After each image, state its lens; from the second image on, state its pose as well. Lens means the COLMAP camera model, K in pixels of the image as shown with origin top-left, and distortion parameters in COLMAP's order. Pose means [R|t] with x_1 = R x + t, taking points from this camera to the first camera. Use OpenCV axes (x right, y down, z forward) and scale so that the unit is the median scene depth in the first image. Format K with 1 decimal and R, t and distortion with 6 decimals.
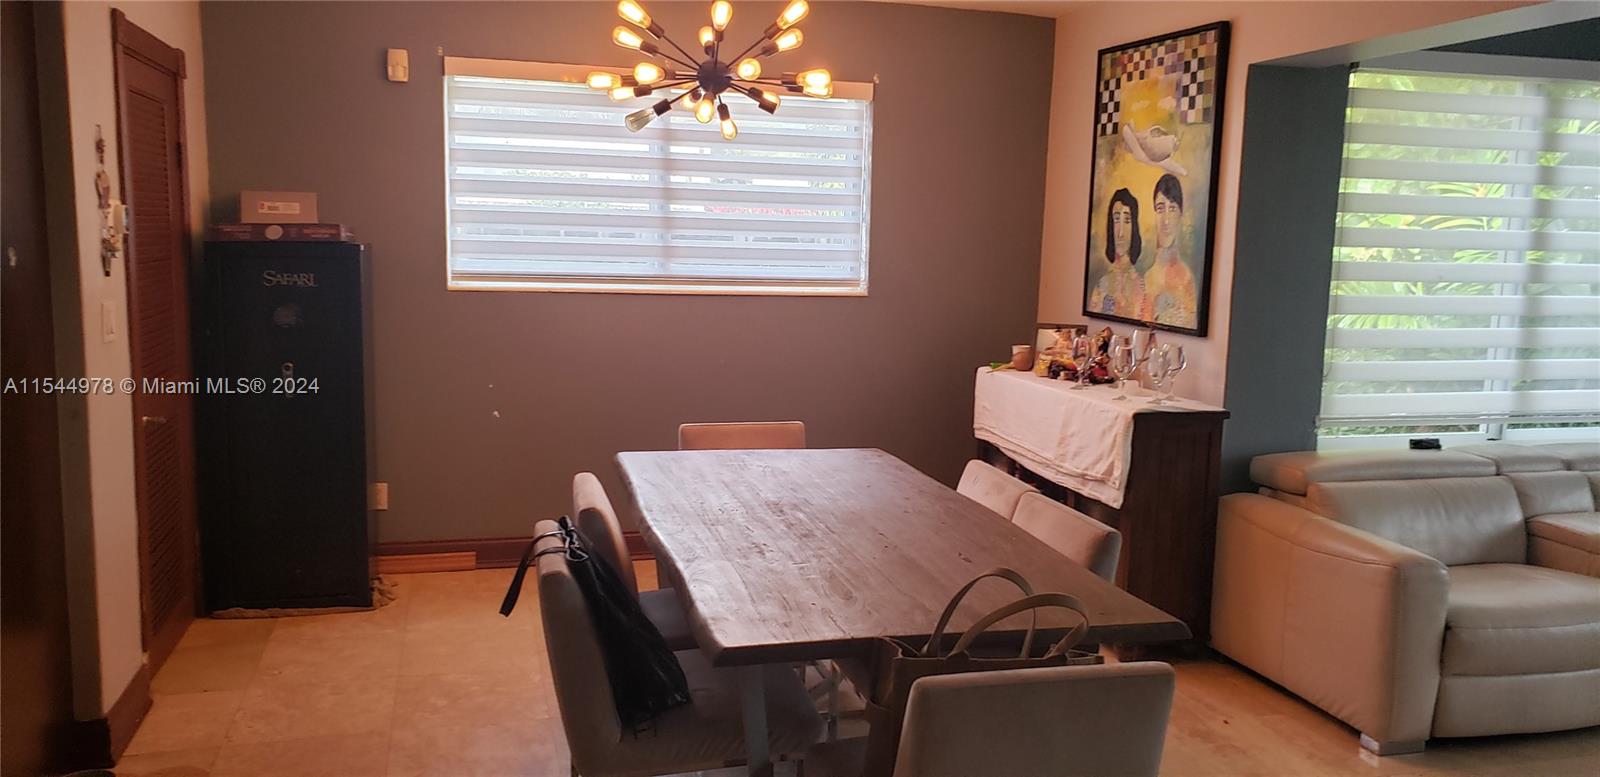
lens RADIAL K [[1239.3, 0, 800.0], [0, 1239.3, 388.5], [0, 0, 1]] dist [0.050181, -0.003819]
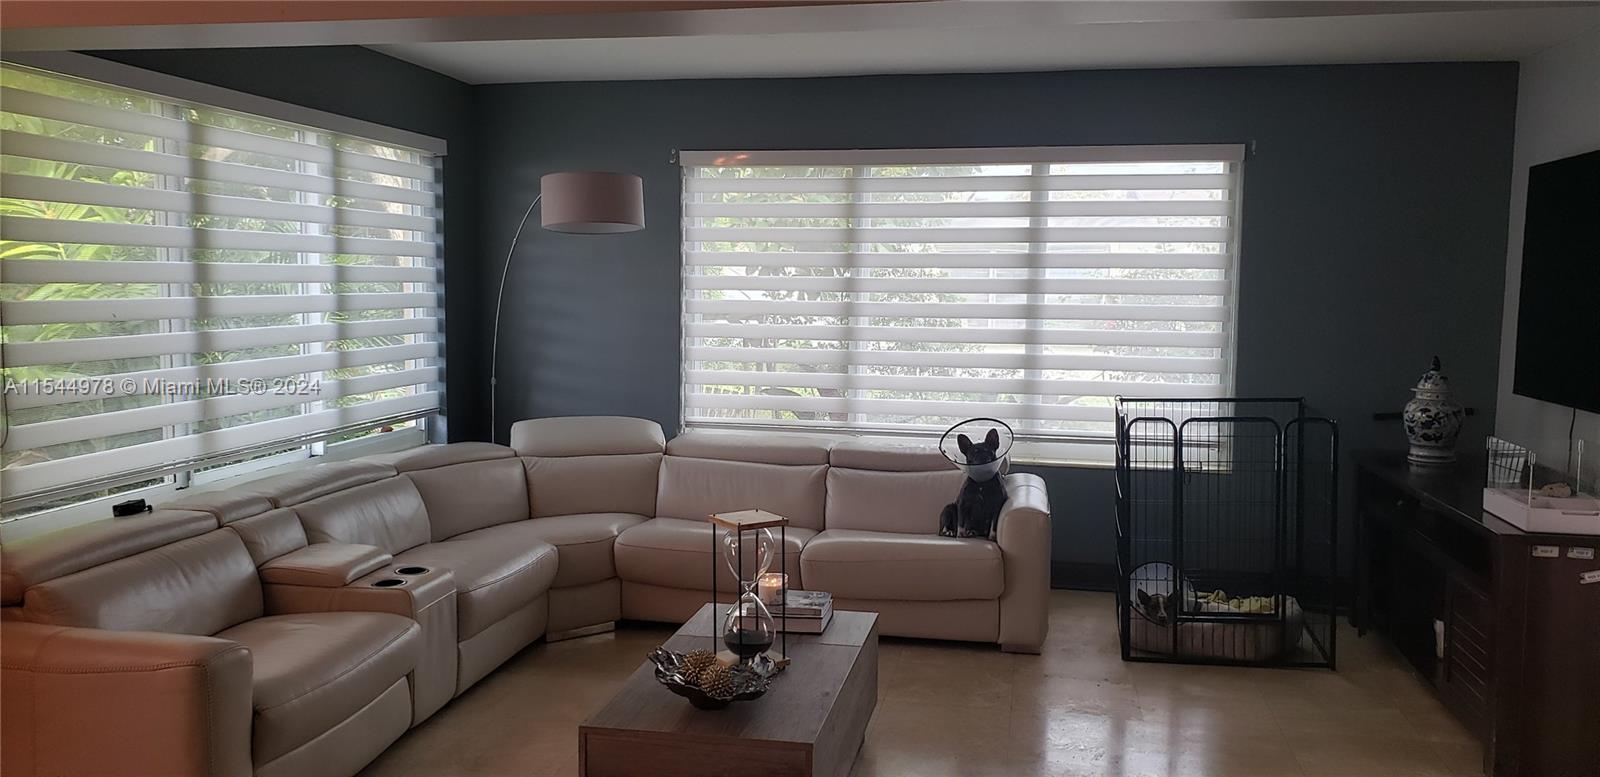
lens RADIAL K [[1253.3, 0, 794.9], [0, 1253.3, 382.8], [0, 0, 1]] dist [0.063176, -0.004140]
pose [[0.453651, -0.096749, 0.885912, -0.068123], [0.116310, 0.992014, 0.048777, -0.032393], [-0.883557, 0.080913, 0.461281, 0.186342]]
